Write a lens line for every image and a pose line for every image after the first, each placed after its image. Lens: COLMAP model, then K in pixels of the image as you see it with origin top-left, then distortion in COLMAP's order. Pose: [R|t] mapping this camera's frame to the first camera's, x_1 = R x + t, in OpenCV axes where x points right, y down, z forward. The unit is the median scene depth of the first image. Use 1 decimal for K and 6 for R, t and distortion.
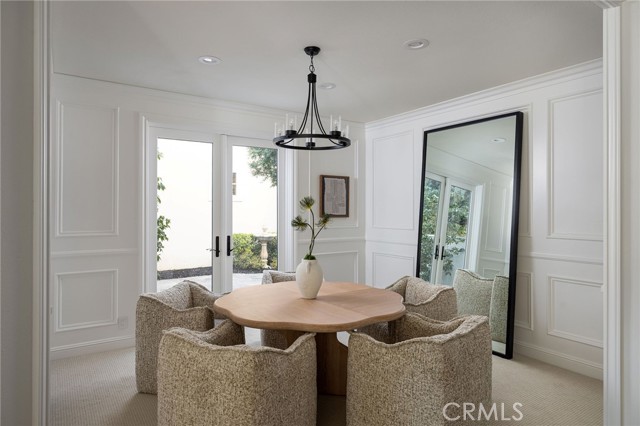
lens RADIAL K [[394.3, 0, 320.7], [0, 394.3, 211.1], [0, 0, 1]] dist [-0.006830, -0.001532]
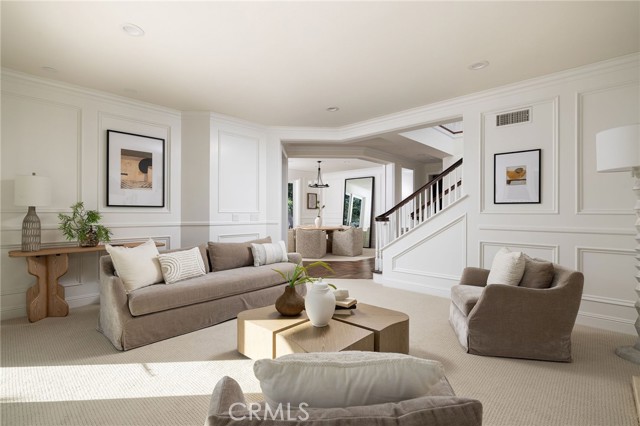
lens RADIAL K [[307.0, 0, 320.7], [0, 307.0, 213.4], [0, 0, 1]] dist [-0.005655, -0.000371]
pose [[0.975851, -0.000937, 0.218434, -0.416140], [0.002139, 0.999984, -0.005267, 0.064476], [-0.218425, 0.005607, 0.975838, -1.189954]]
